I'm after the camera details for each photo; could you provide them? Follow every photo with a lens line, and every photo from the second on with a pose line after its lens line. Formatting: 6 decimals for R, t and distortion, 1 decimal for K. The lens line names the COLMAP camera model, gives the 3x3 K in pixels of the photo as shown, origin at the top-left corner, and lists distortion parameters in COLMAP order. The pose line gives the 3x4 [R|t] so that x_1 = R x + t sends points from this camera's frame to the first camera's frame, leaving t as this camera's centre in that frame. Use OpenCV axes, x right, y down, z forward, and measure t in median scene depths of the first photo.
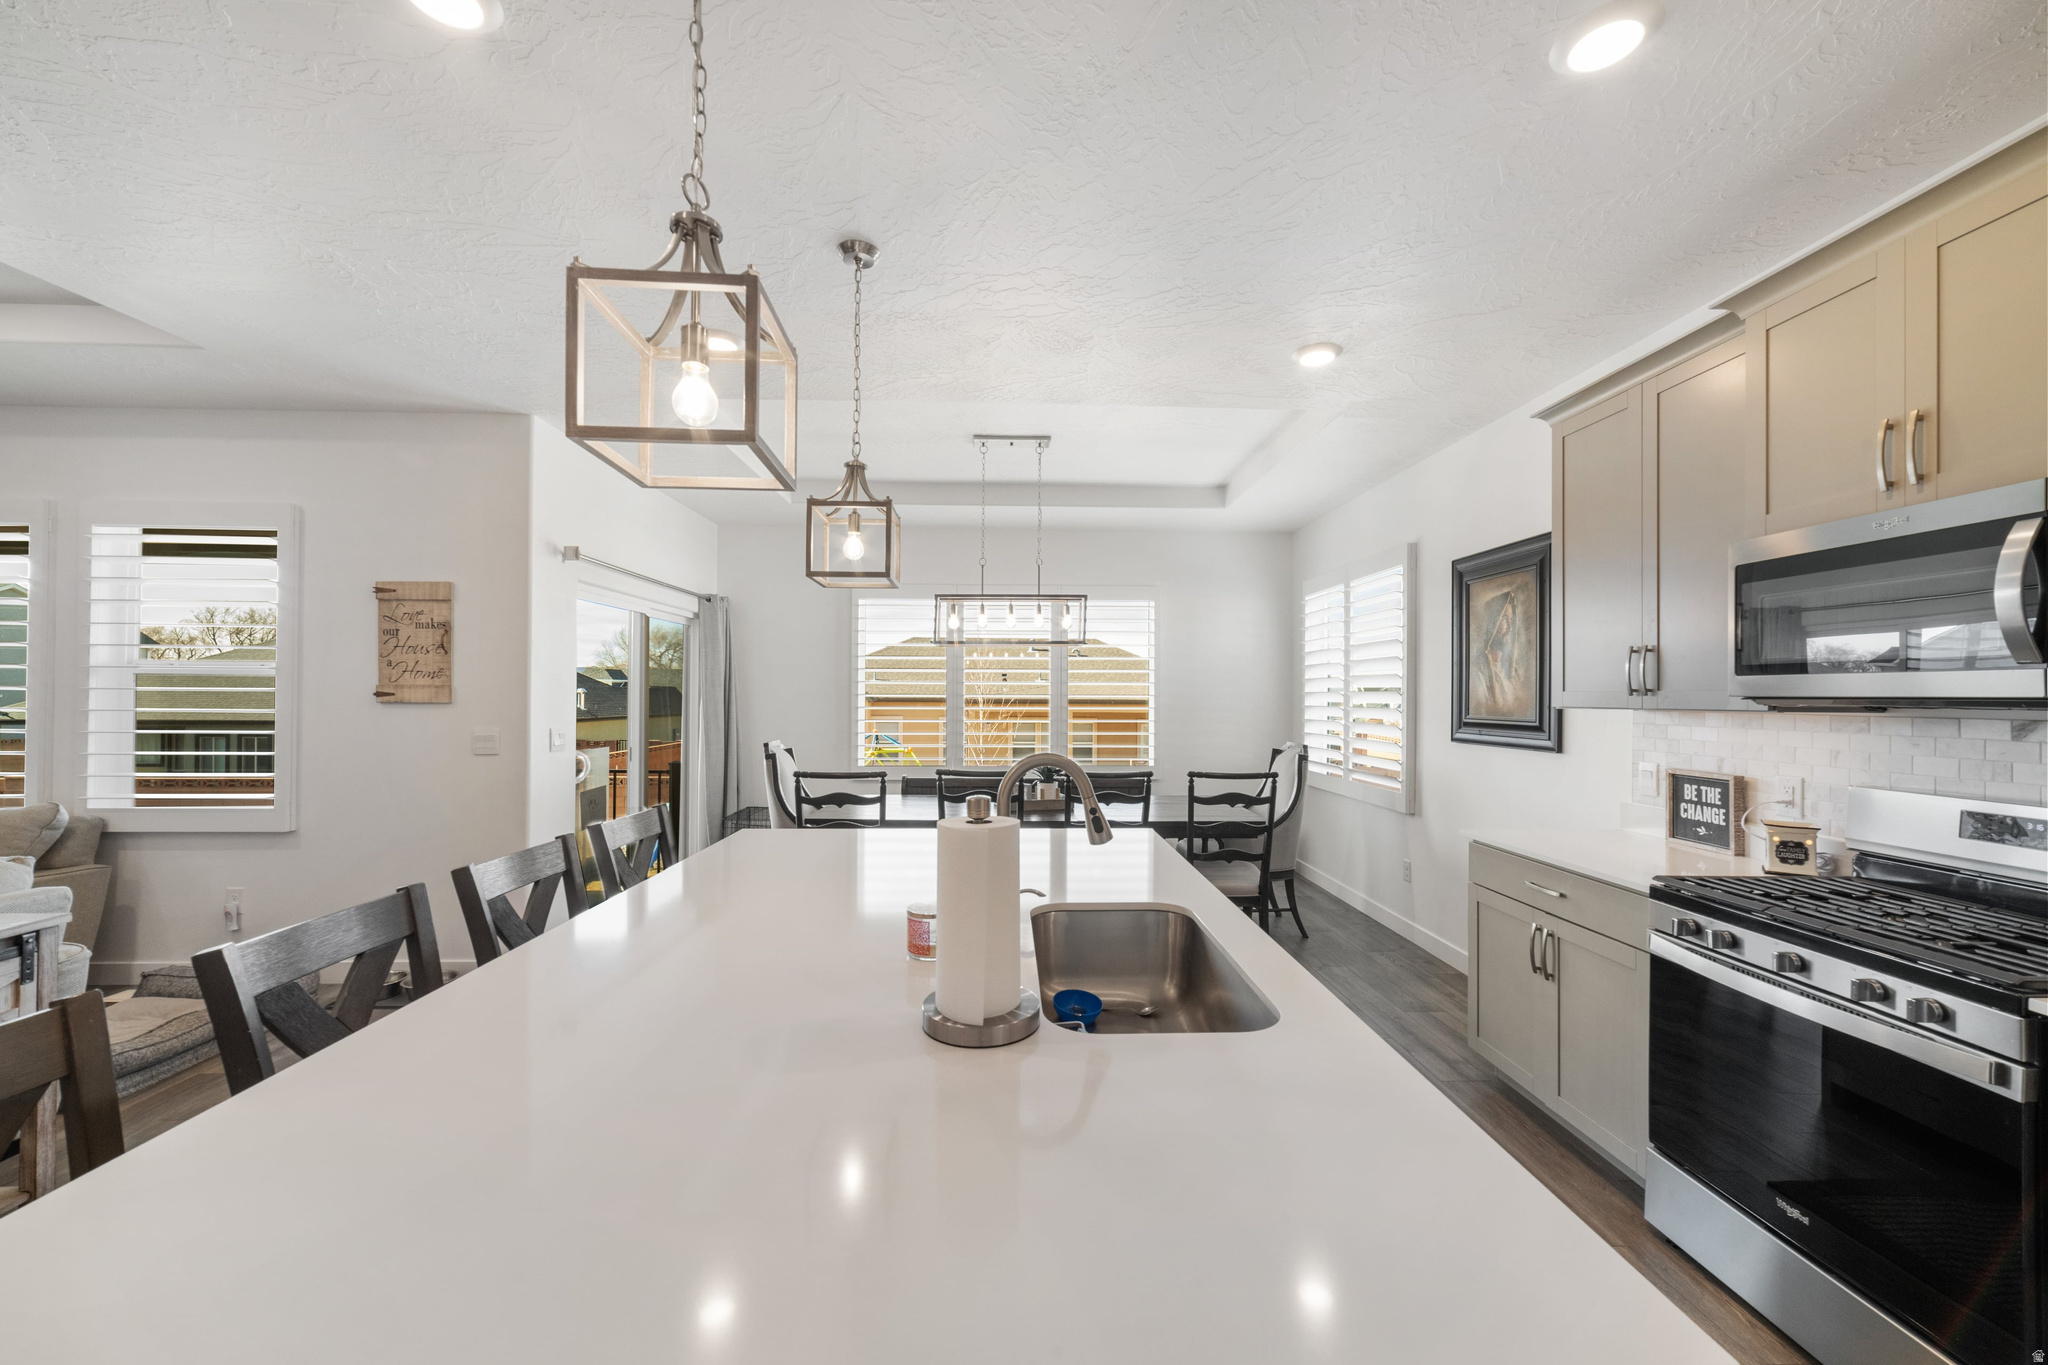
lens RADIAL K [[781.5, 0, 1038.5], [0, 781.5, 686.8], [0, 0, 1]] dist [-0.000391, 0.000133]
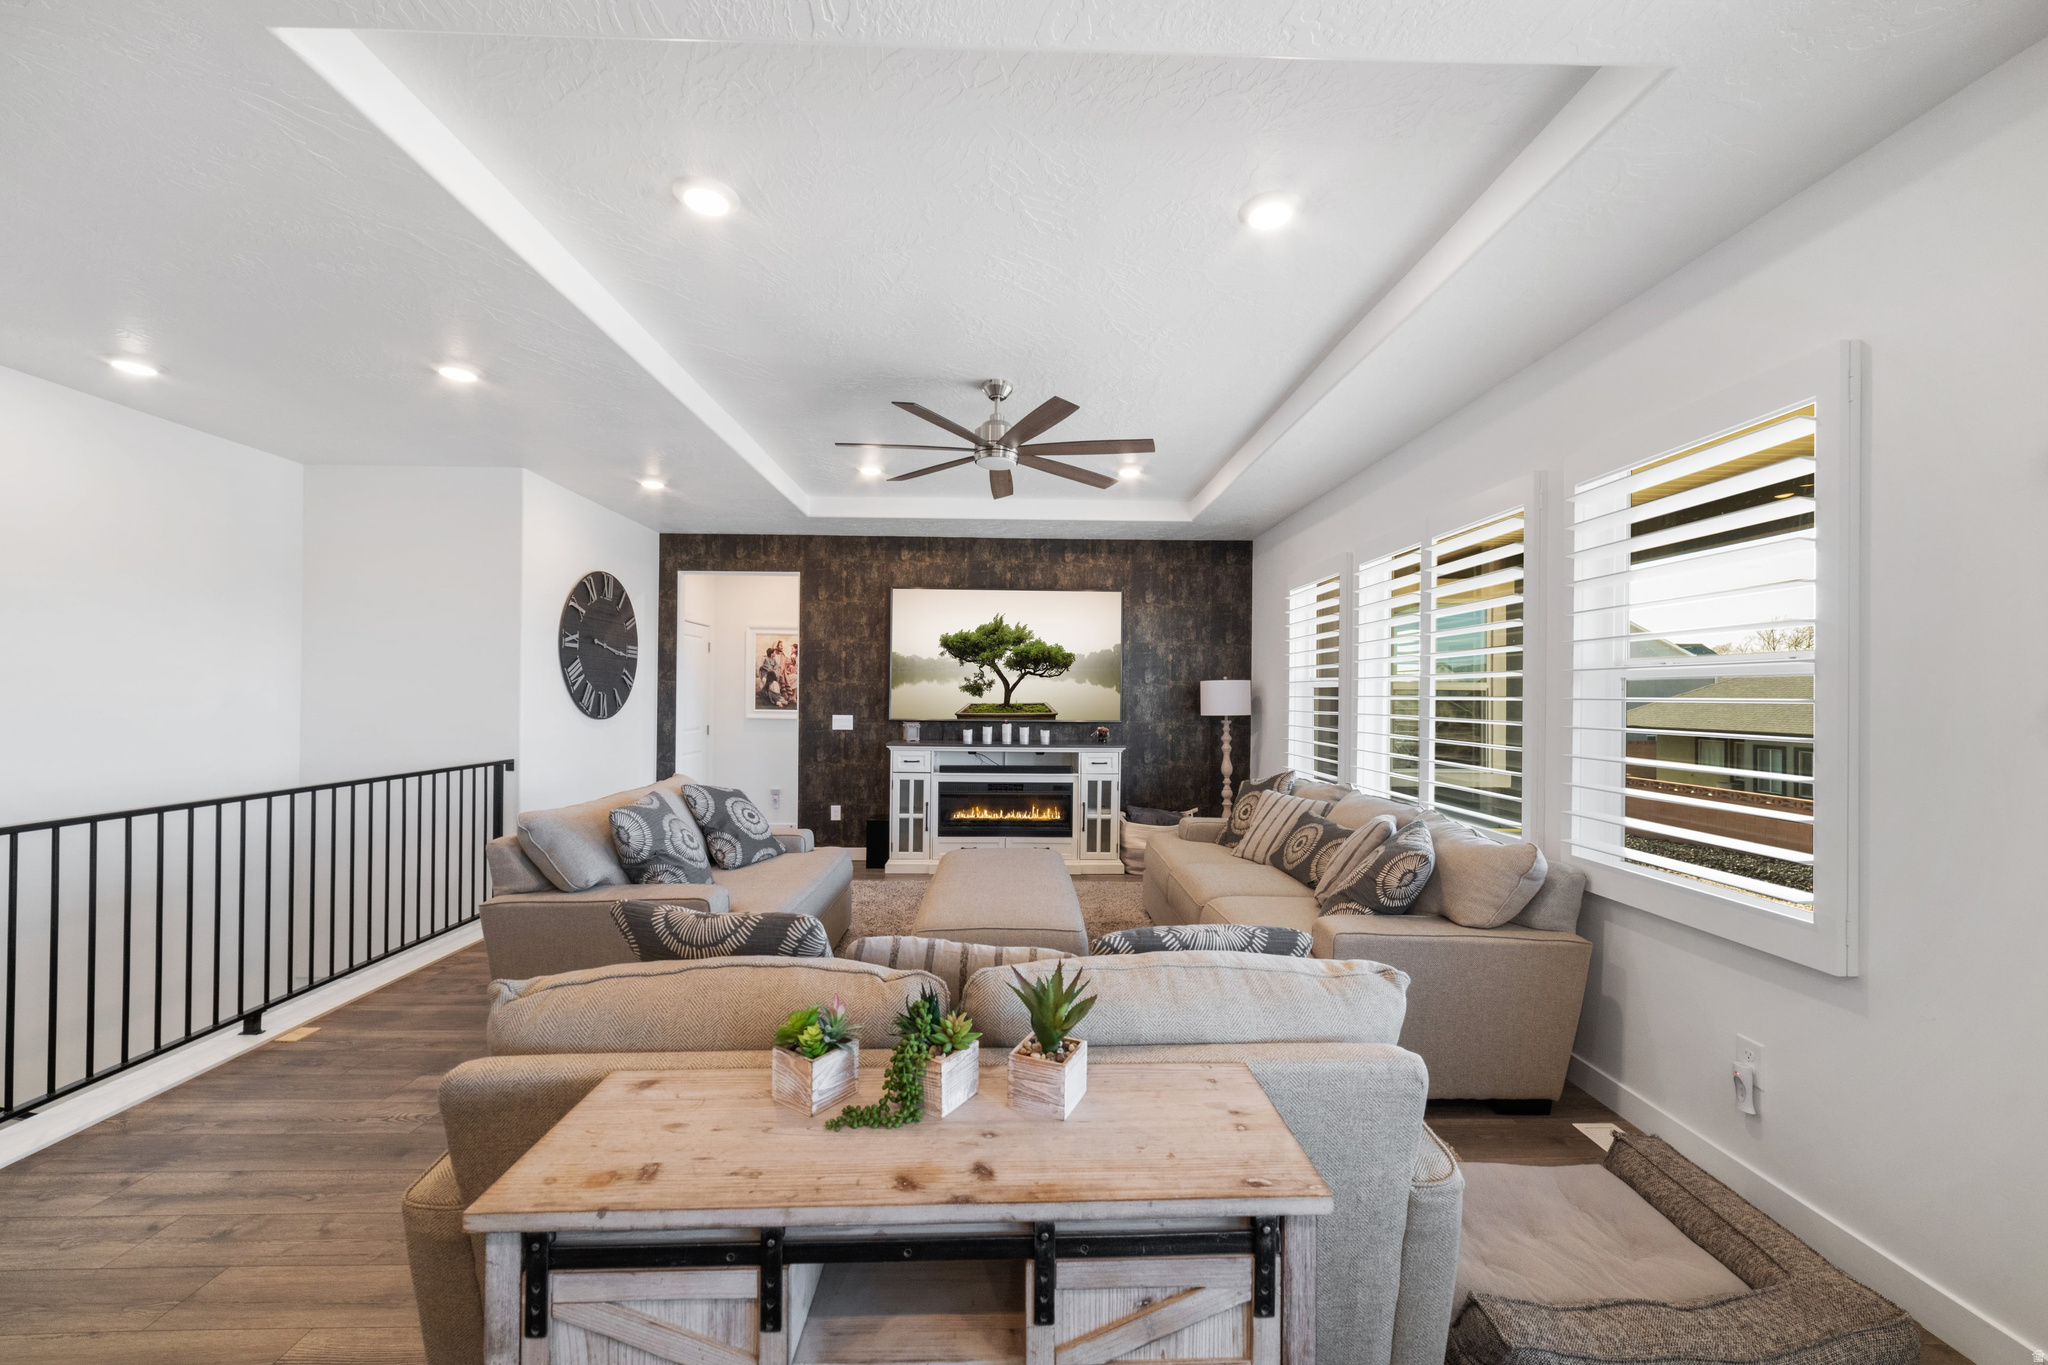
lens RADIAL K [[781.5, 0, 1035.1], [0, 781.5, 691.4], [0, 0, 1]] dist [-0.000391, 0.000133]
pose [[-0.000408, -0.008229, -0.999966, -0.448672], [-0.001482, 0.999965, -0.008228, 0.001524], [0.999999, 0.001479, -0.000420, 0.473053]]
